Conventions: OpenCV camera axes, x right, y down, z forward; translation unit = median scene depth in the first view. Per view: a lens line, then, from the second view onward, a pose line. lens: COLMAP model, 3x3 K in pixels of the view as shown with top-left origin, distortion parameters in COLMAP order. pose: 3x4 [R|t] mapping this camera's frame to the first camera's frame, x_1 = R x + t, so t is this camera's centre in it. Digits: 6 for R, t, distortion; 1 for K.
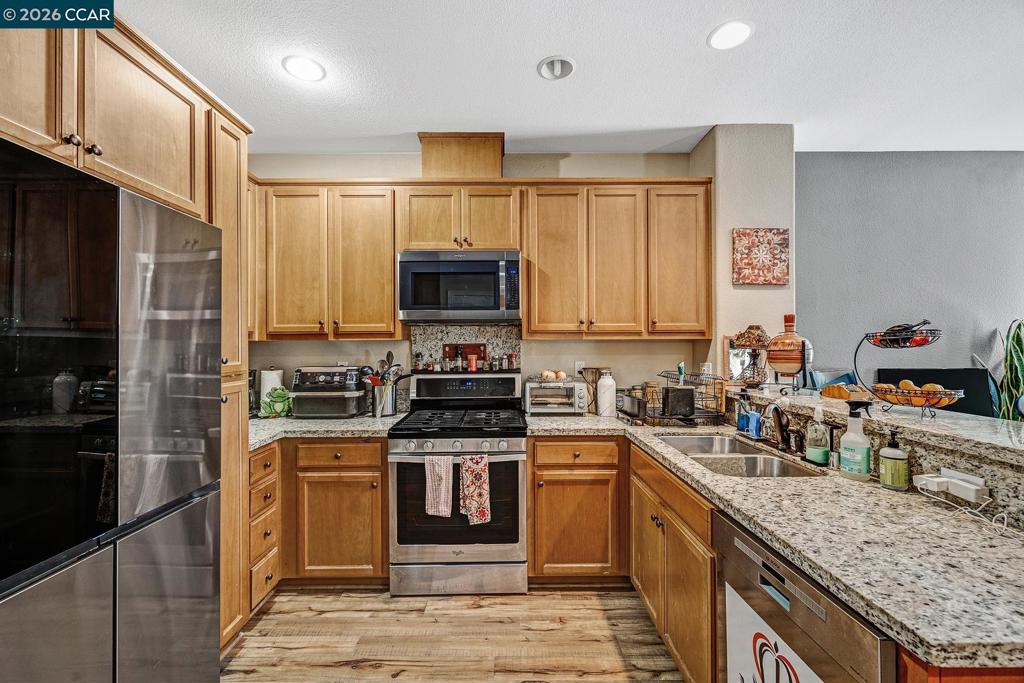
lens RADIAL K [[429.1, 0, 511.2], [0, 429.1, 341.7], [0, 0, 1]] dist [-0.002046, 0.001233]
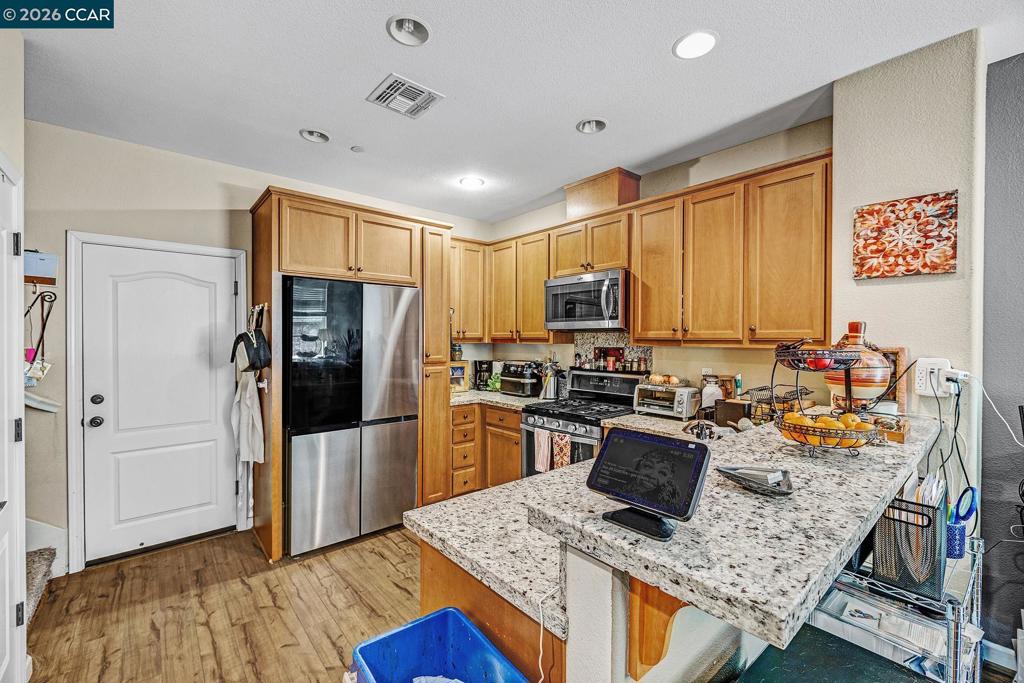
lens RADIAL K [[429.1, 0, 509.6], [0, 429.1, 340.3], [0, 0, 1]] dist [-0.002046, 0.001233]
pose [[0.644707, 0.011130, -0.764348, 0.692467], [-0.004180, 0.999930, 0.011035, -0.029841], [0.764418, -0.003920, 0.644709, 0.023892]]
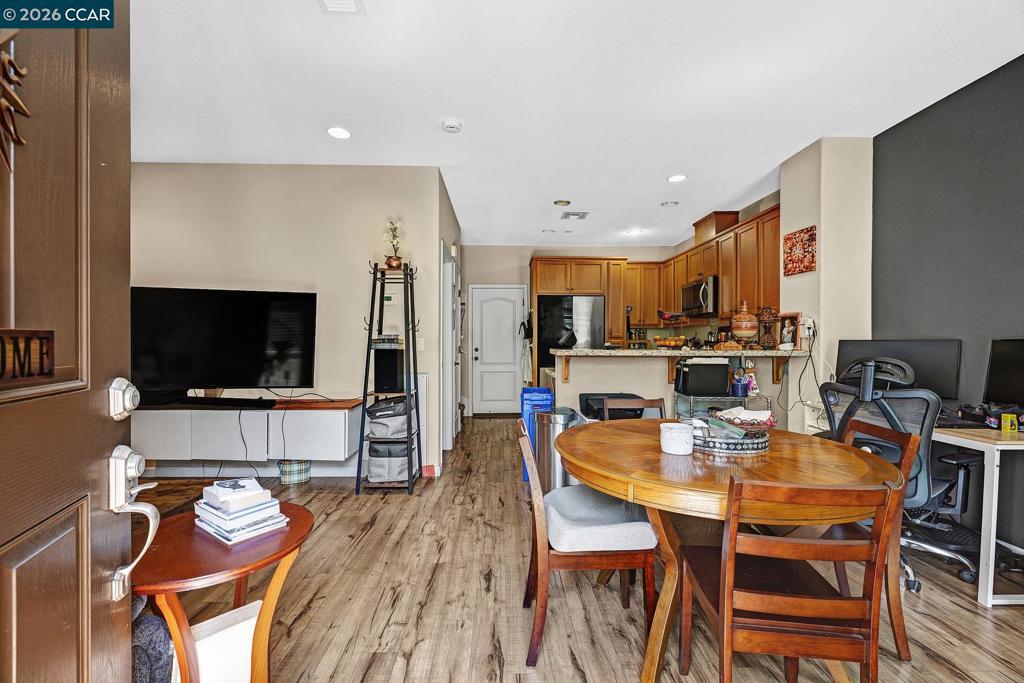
lens RADIAL K [[429.1, 0, 509.4], [0, 429.1, 342.9], [0, 0, 1]] dist [-0.002046, 0.001233]
pose [[0.018180, 0.004715, -0.999824, 1.845746], [-0.000988, 0.999988, 0.004698, 0.074075], [0.999834, 0.000902, 0.018184, 0.080044]]
